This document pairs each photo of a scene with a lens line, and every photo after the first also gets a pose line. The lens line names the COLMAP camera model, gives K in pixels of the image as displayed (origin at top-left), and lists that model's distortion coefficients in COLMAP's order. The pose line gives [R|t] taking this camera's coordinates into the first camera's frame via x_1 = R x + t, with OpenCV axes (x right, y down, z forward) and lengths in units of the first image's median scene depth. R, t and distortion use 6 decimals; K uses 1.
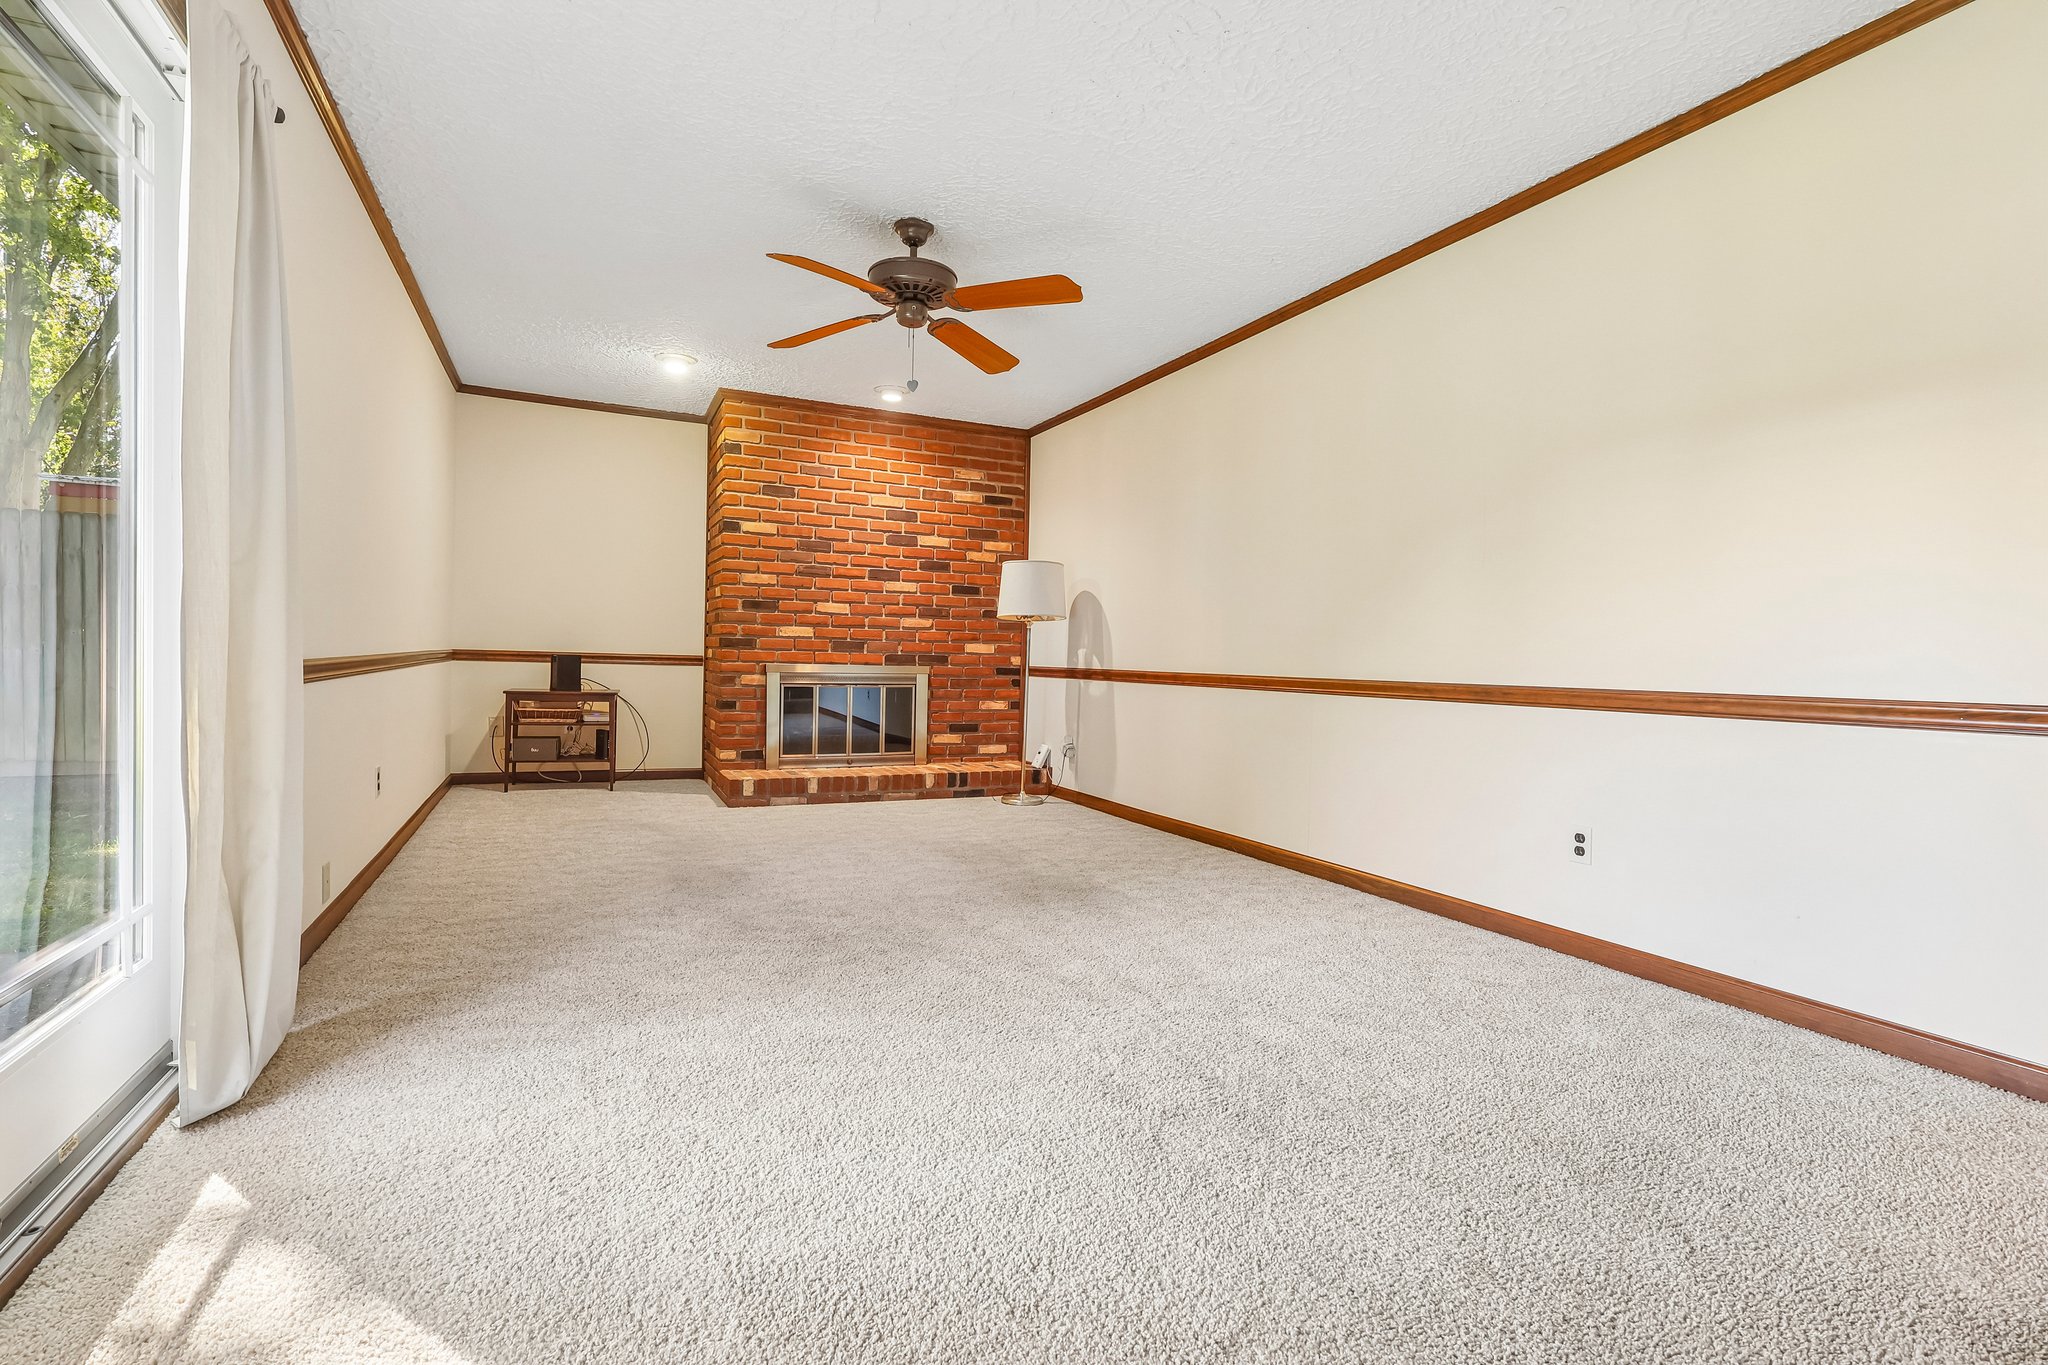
lens RADIAL K [[970.6, 0, 1011.5], [0, 970.6, 677.3], [0, 0, 1]] dist [-0.002369, -0.000859]
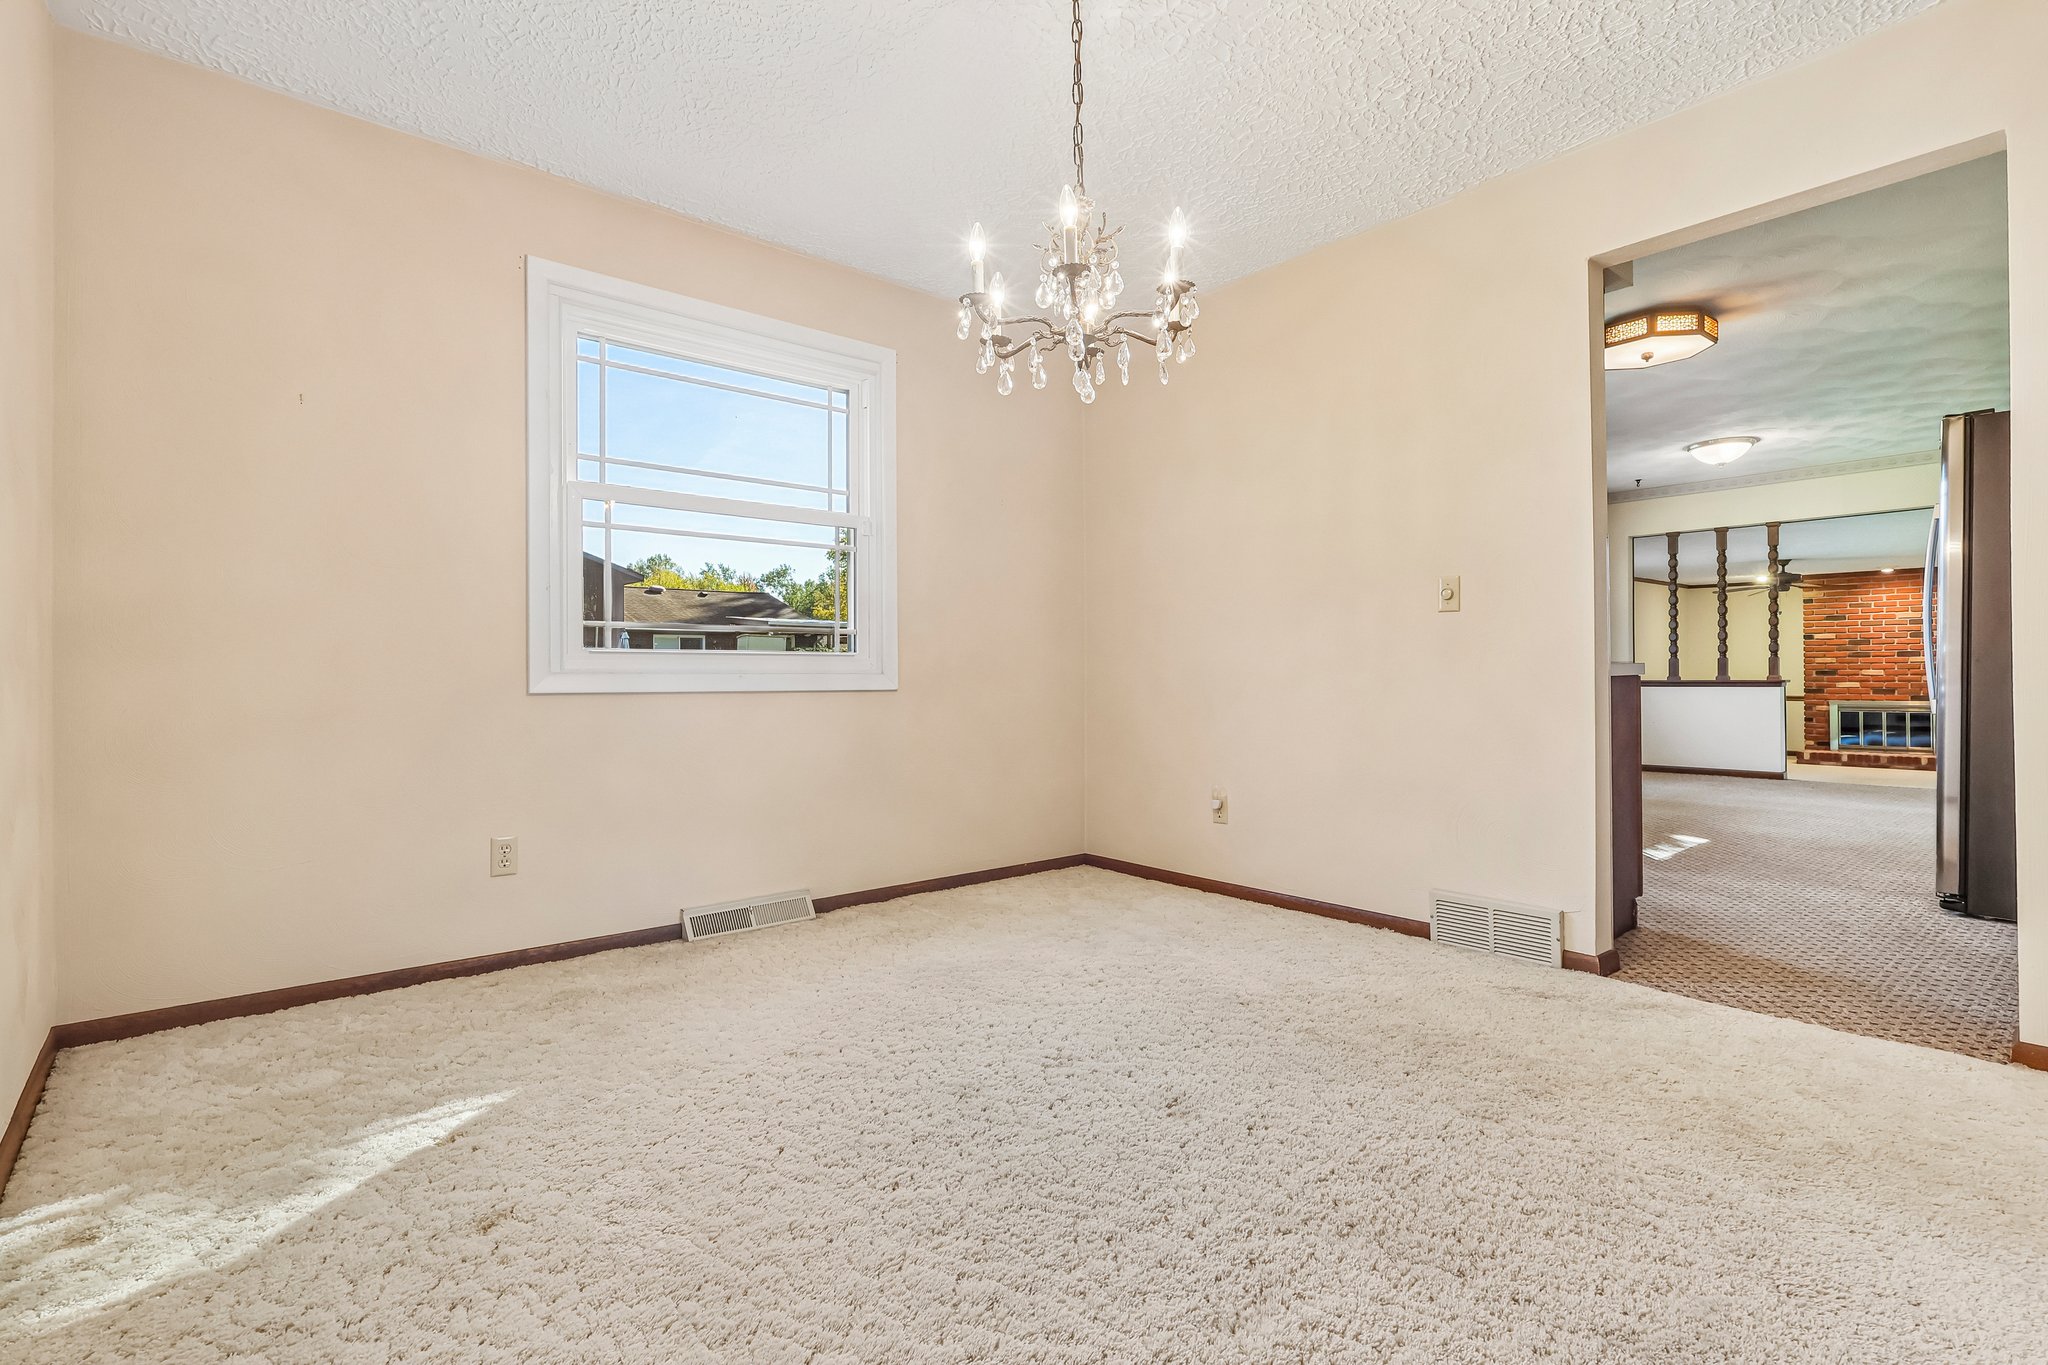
lens RADIAL K [[970.6, 0, 1007.6], [0, 970.6, 682.5], [0, 0, 1]] dist [-0.002369, -0.000859]
pose [[0.272371, -0.016056, -0.962058, 1.274454], [-0.001150, 0.999855, -0.017013, -0.015023], [0.962192, 0.005740, 0.272313, -1.280401]]
